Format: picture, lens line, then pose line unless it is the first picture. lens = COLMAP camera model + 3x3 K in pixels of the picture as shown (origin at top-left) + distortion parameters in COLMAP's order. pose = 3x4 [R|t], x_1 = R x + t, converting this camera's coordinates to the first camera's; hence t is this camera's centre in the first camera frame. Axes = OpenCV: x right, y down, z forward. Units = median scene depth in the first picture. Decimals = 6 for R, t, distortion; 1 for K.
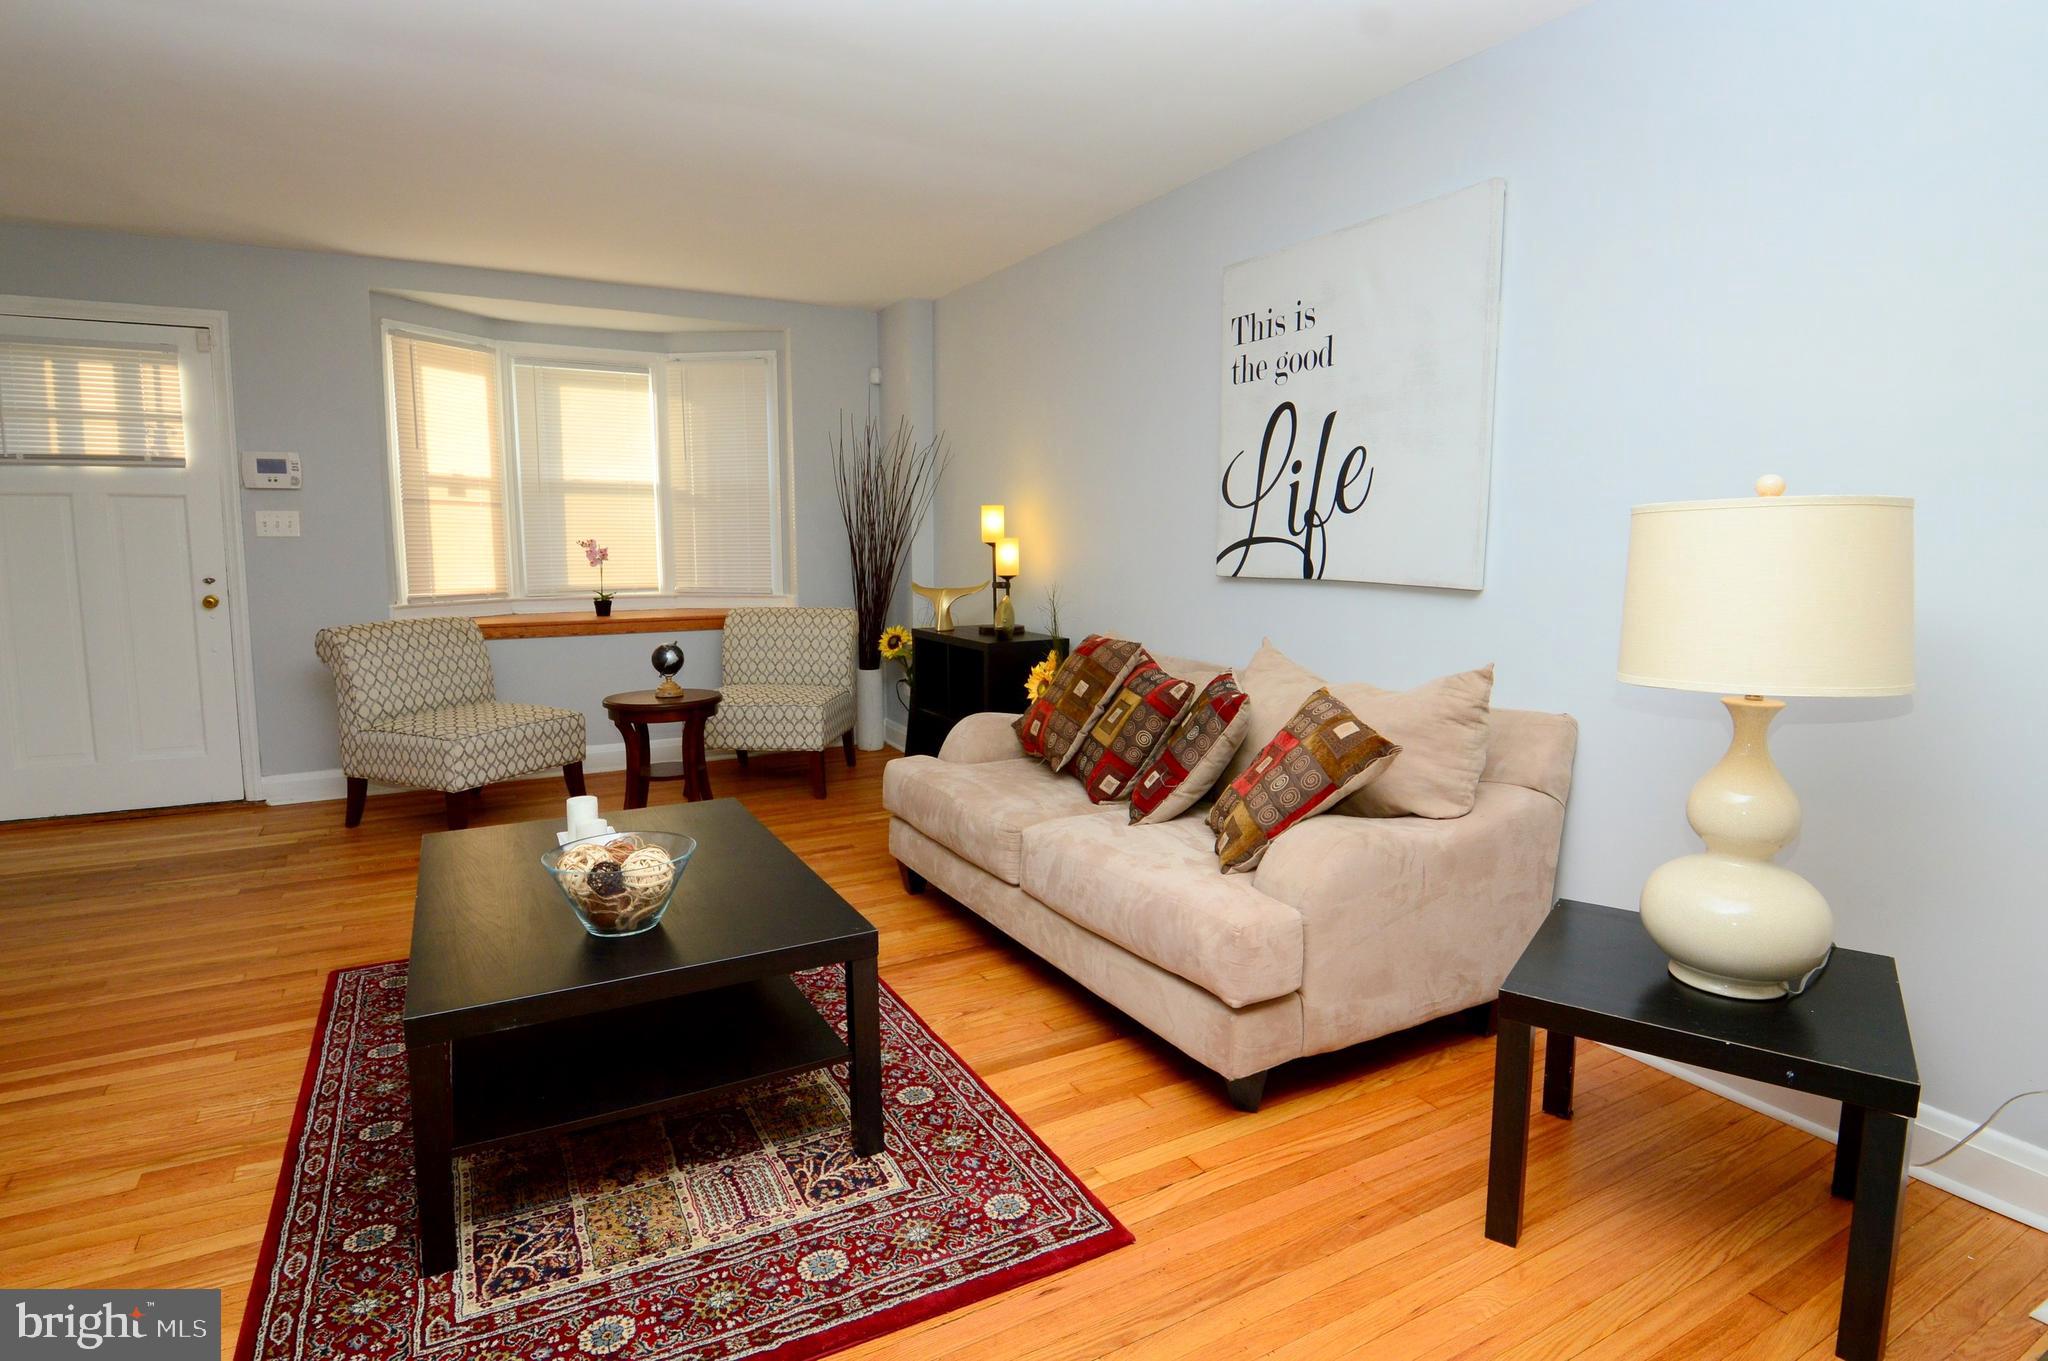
lens RADIAL K [[1054.5, 0, 1027.6], [0, 1054.5, 679.9], [0, 0, 1]] dist [0.008297, -0.020087]
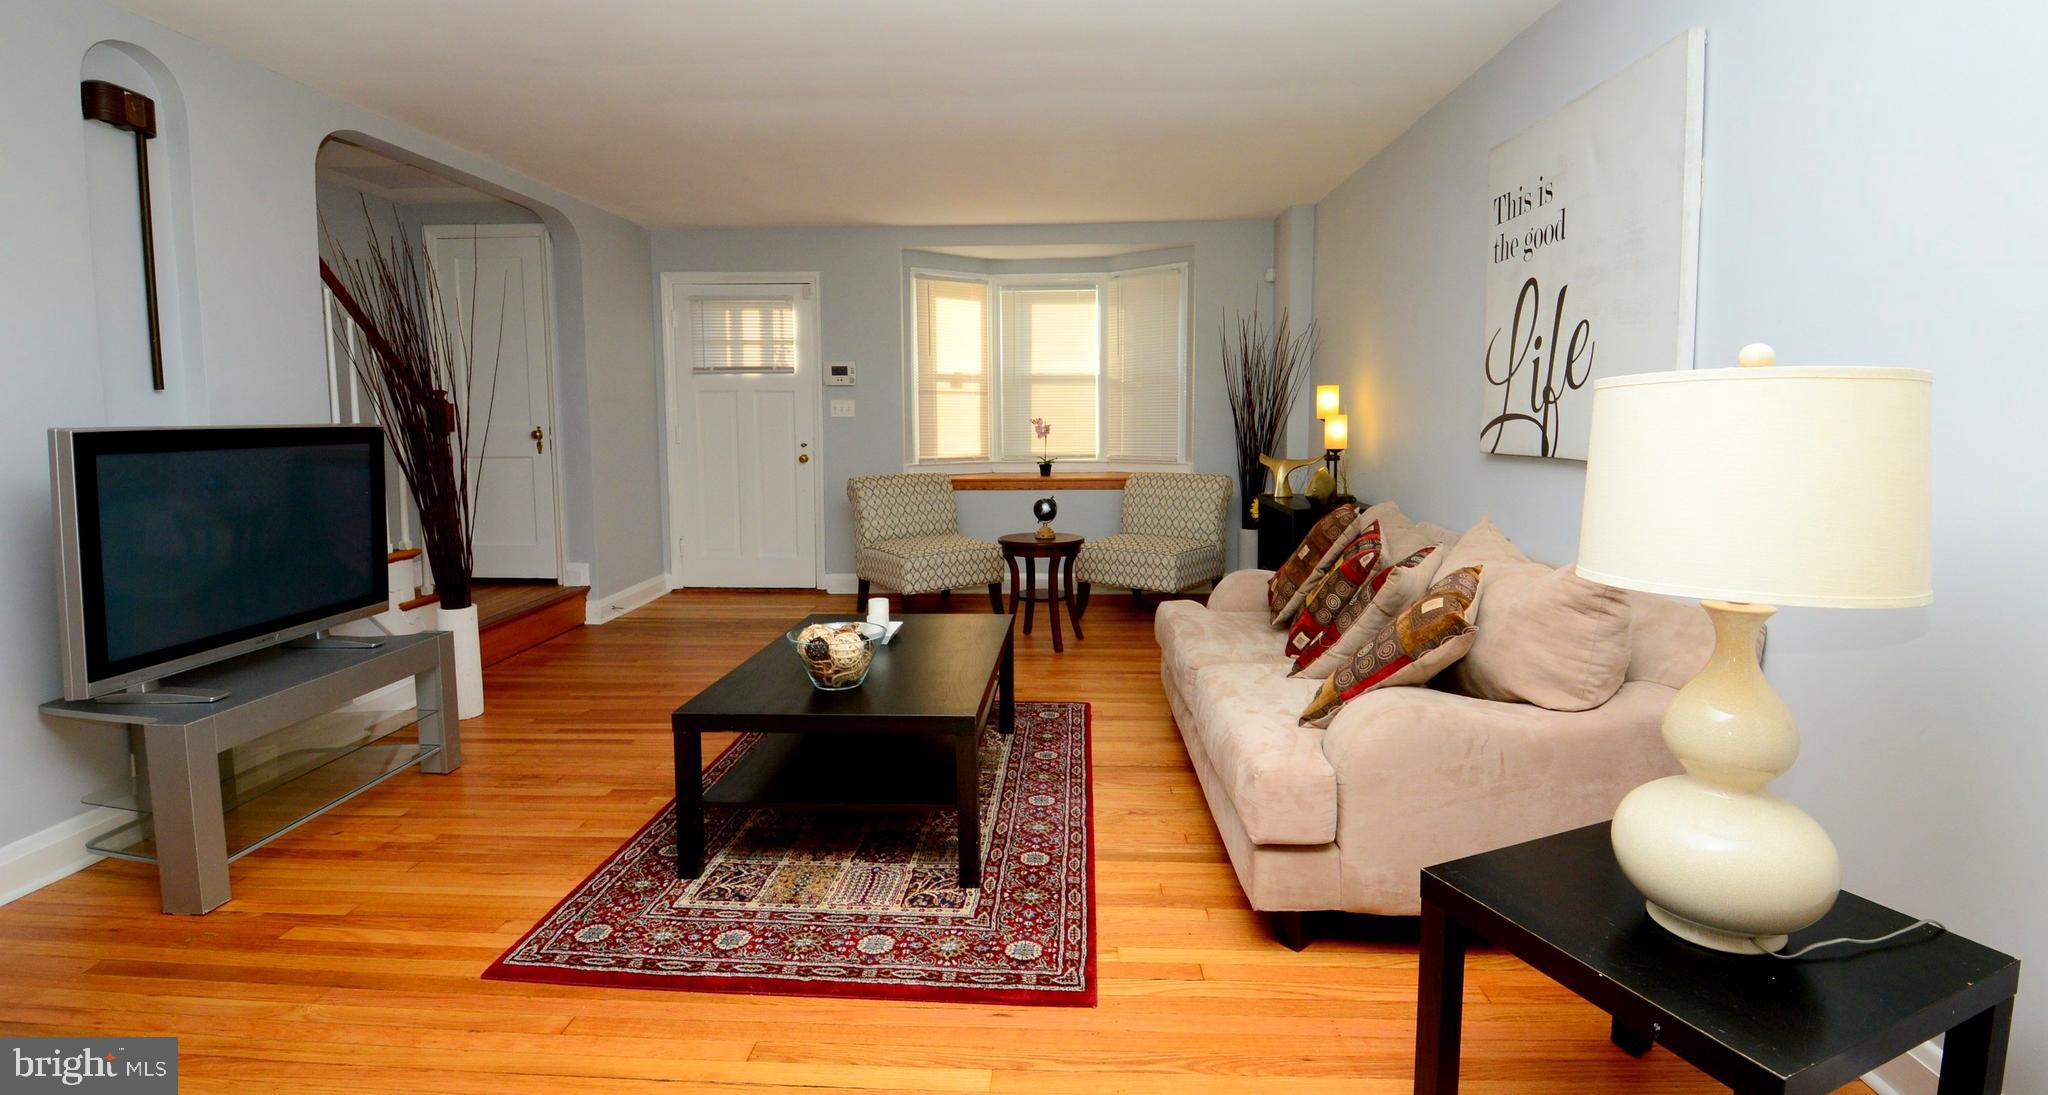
lens RADIAL K [[927.2, 0, 1033.5], [0, 927.2, 501.7], [0, 0, 1]] dist [0.018449, -0.000924]
pose [[0.849070, 0.043676, -0.526472, 0.250632], [-0.064118, 0.997729, -0.020635, -0.004746], [0.524375, 0.051276, 0.849942, 0.017500]]
